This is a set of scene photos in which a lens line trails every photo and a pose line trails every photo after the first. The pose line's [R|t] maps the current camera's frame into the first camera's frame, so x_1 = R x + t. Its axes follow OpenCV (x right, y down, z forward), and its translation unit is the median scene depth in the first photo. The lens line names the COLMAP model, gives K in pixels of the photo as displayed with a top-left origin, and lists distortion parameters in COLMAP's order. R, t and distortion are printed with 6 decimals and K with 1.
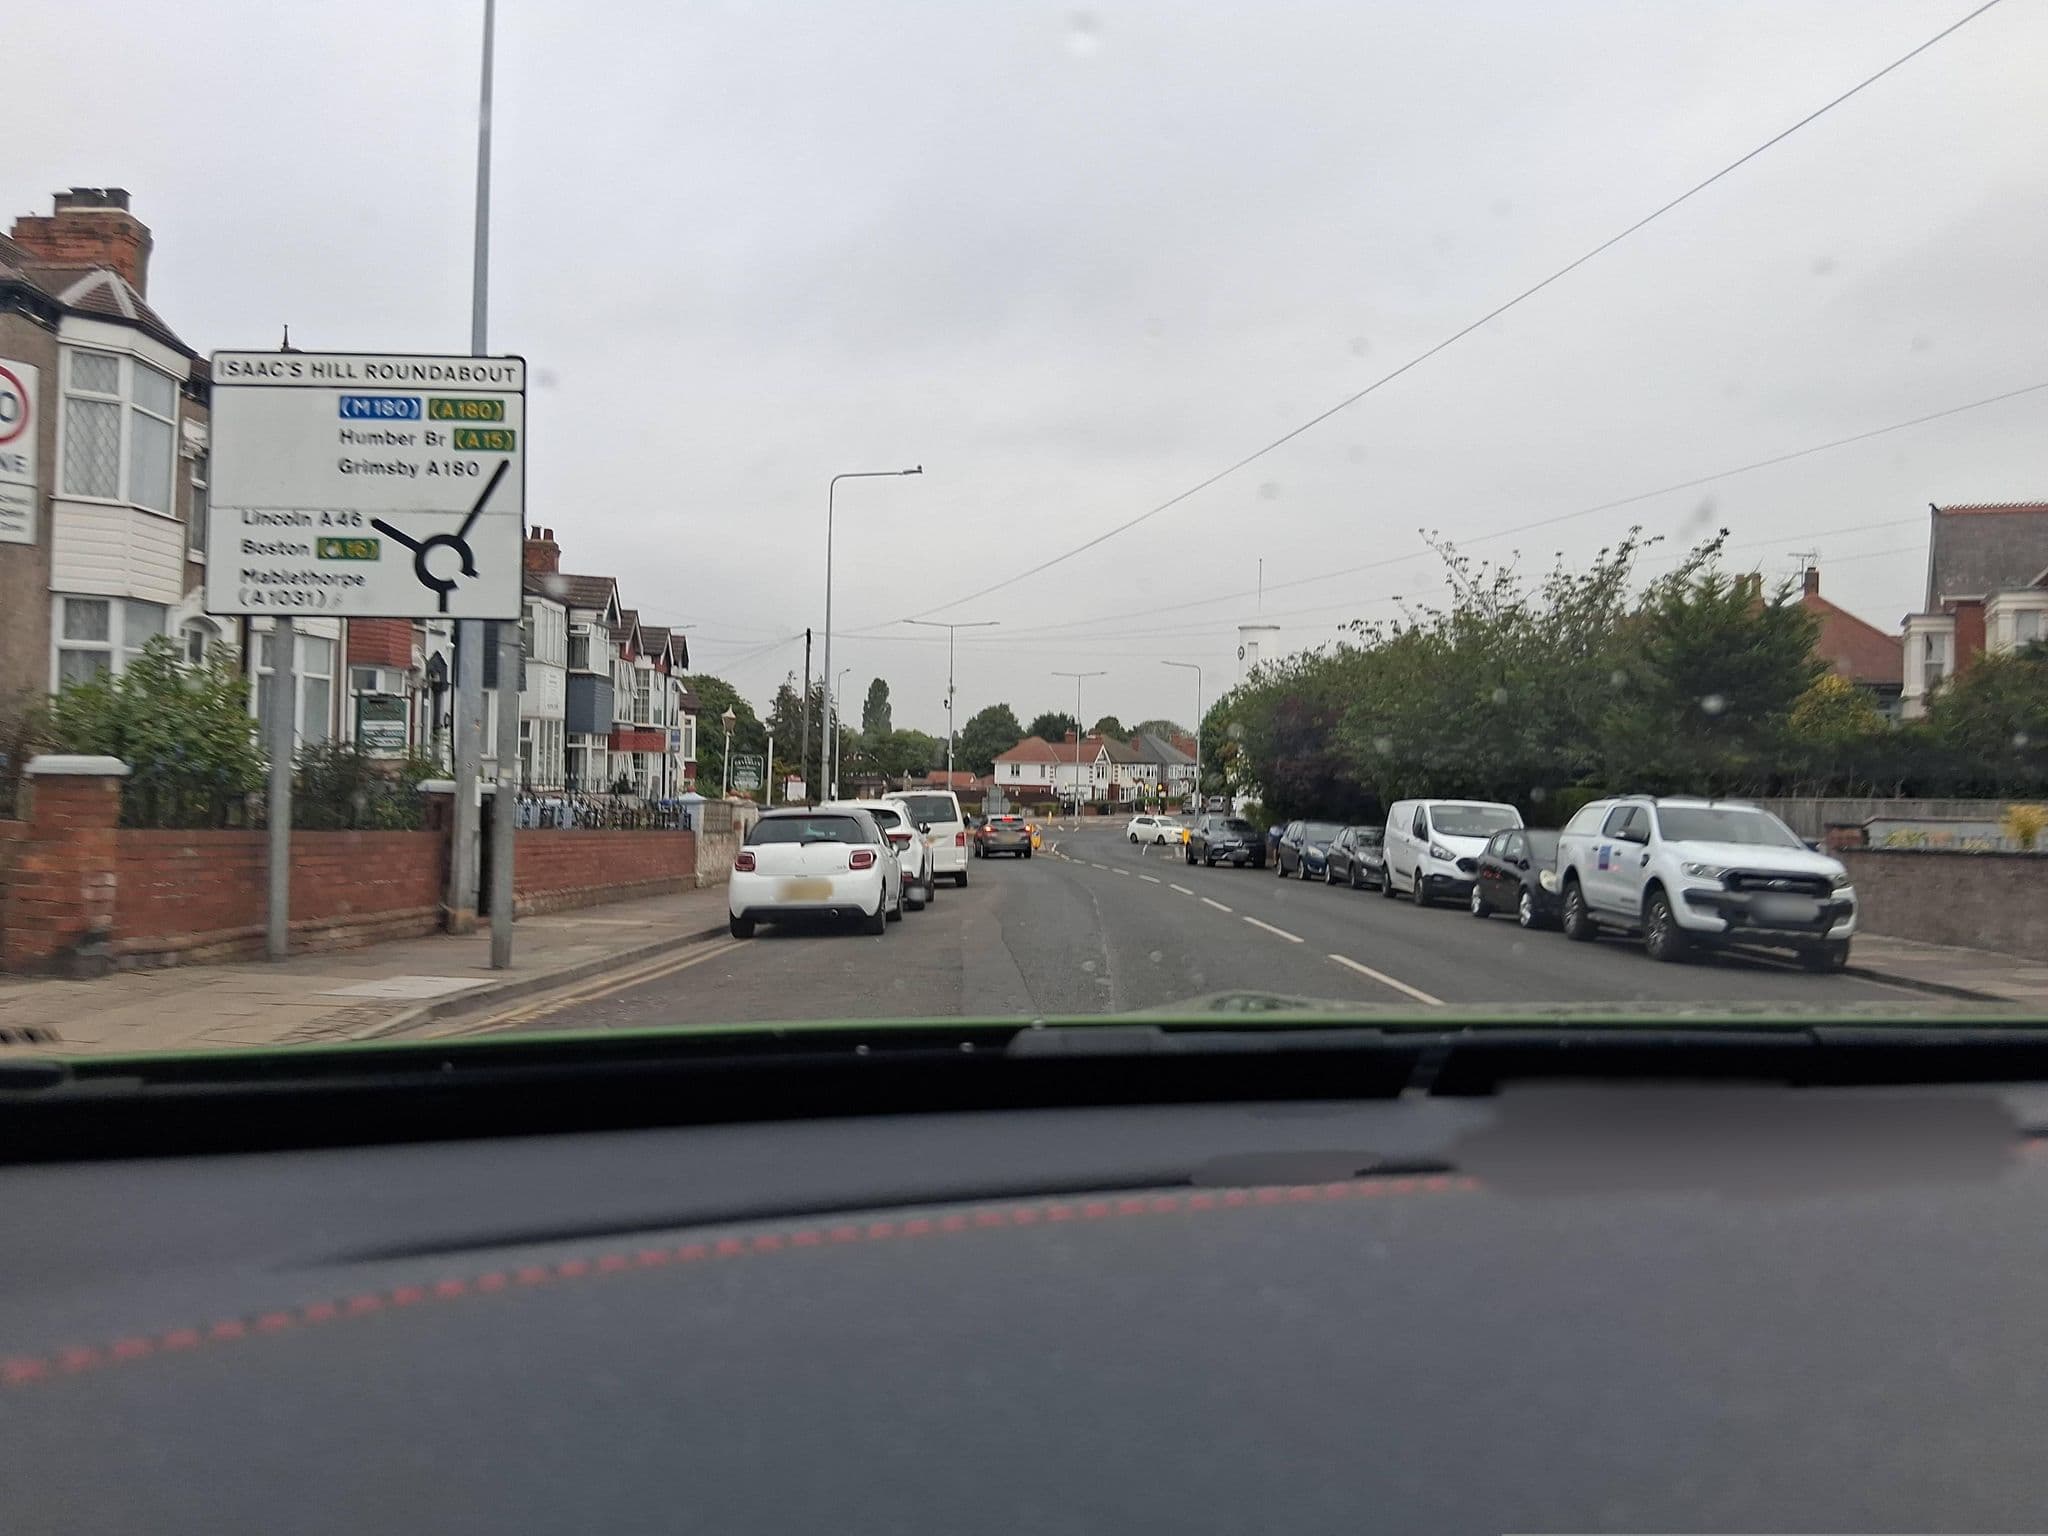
lens RADIAL K [[1502.7, 0, 999.7], [0, 1502.7, 771.0], [0, 0, 1]] dist [0.001911, -0.000920]
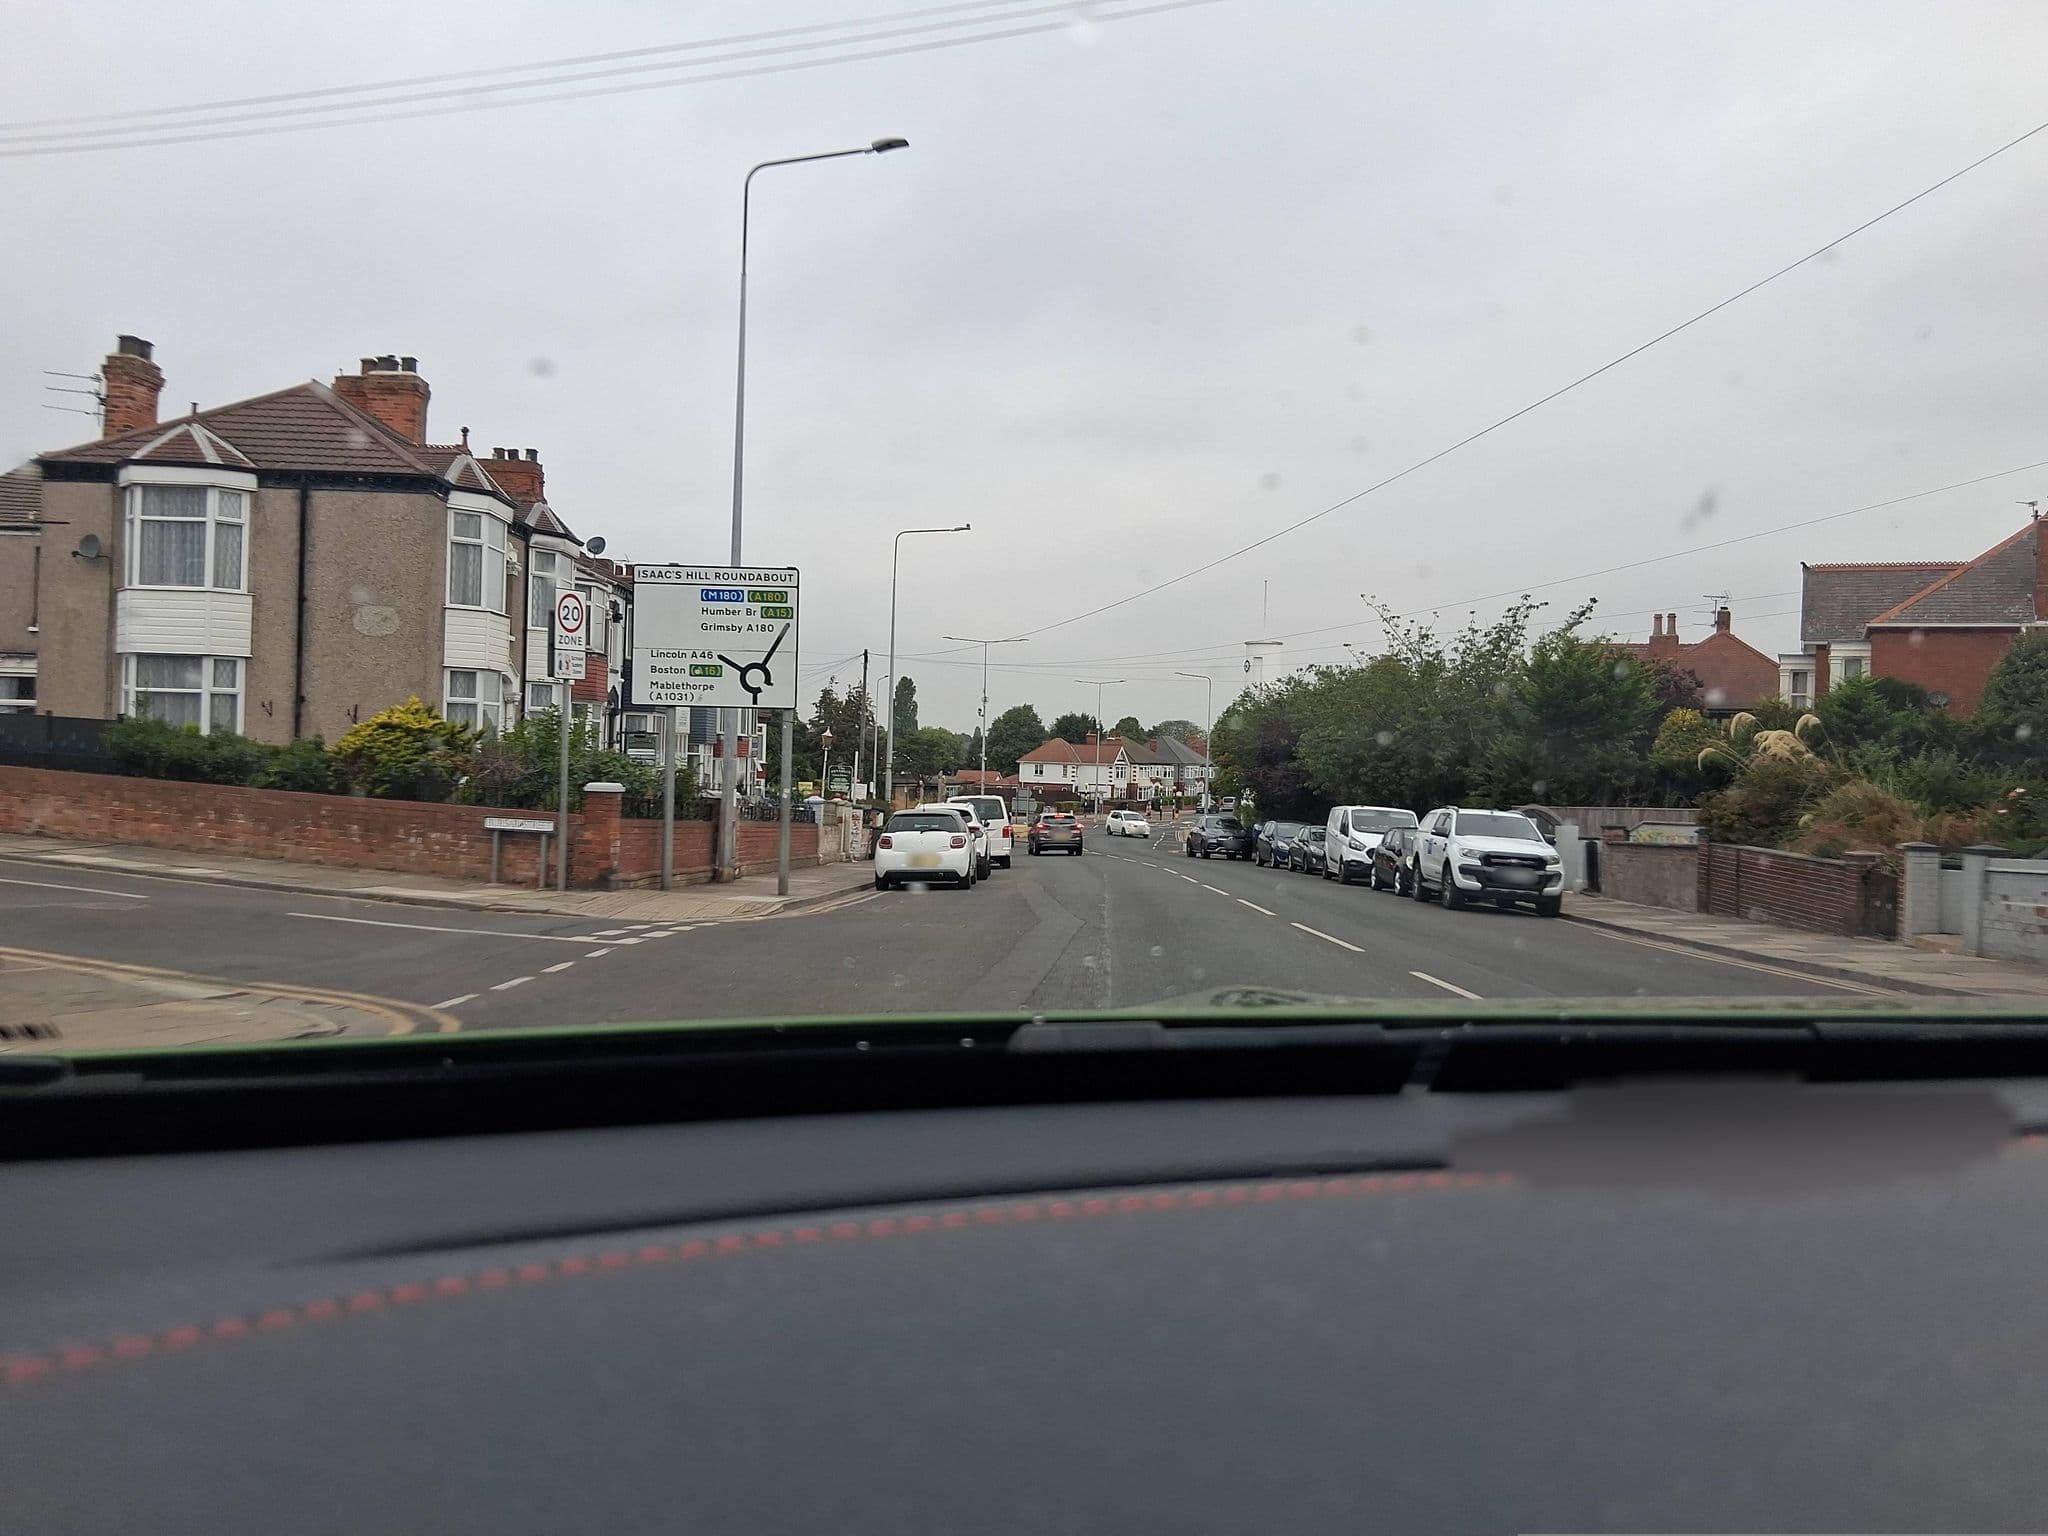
lens RADIAL K [[1508.9, 0, 1024.0], [0, 1508.9, 768.0], [0, 0, 1]] dist [0.022343, -0.002247]
pose [[0.999939, 0.010827, 0.002354, -0.010295], [-0.010829, 0.999941, 0.000680, -0.008591], [-0.002347, -0.000706, 0.999997, -0.242180]]
